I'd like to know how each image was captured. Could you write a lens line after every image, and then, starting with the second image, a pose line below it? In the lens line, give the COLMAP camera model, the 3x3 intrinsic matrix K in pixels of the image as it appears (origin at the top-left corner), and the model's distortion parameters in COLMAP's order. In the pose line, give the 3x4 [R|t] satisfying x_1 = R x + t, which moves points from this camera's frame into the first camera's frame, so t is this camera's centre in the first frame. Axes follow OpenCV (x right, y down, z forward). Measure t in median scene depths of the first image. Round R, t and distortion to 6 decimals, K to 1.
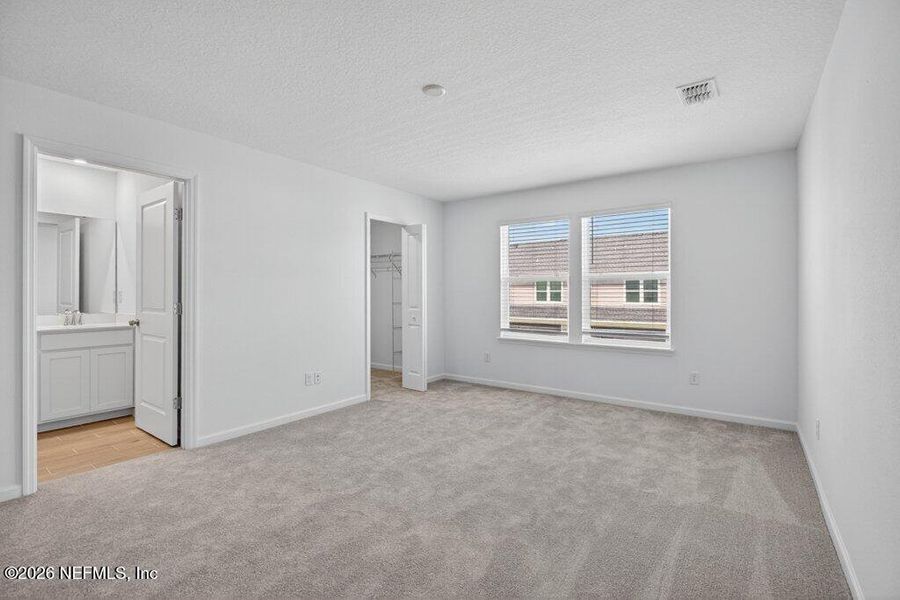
lens RADIAL K [[407.9, 0, 454.6], [0, 407.9, 294.8], [0, 0, 1]] dist [-0.003251, -0.000384]
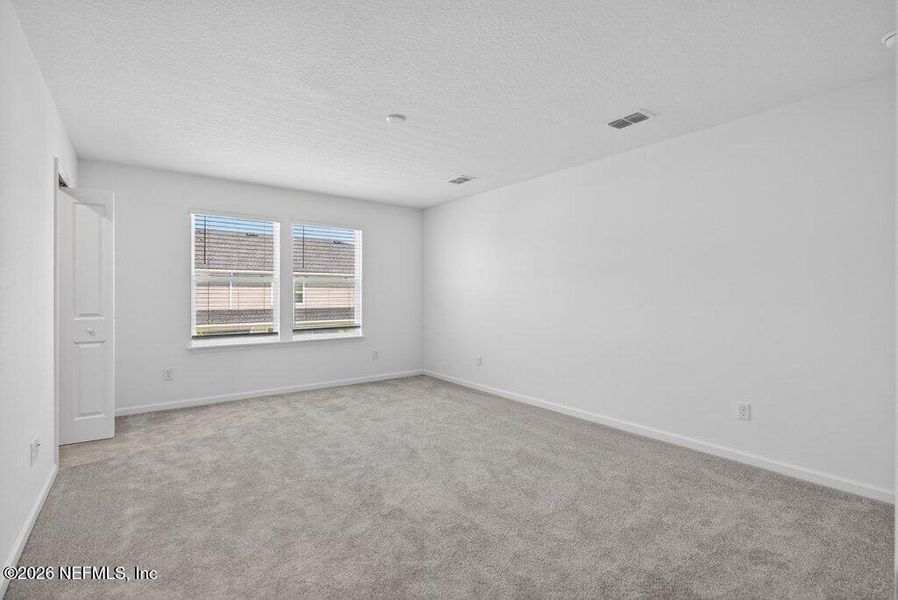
lens RADIAL K [[407.0, 0, 453.6], [0, 407.0, 294.8], [0, 0, 1]] dist [-0.003251, -0.000384]
pose [[0.319195, -0.001689, 0.947687, -0.631173], [0.004166, 0.999991, 0.000379, -0.000463], [-0.947680, 0.003827, 0.319200, 0.279416]]
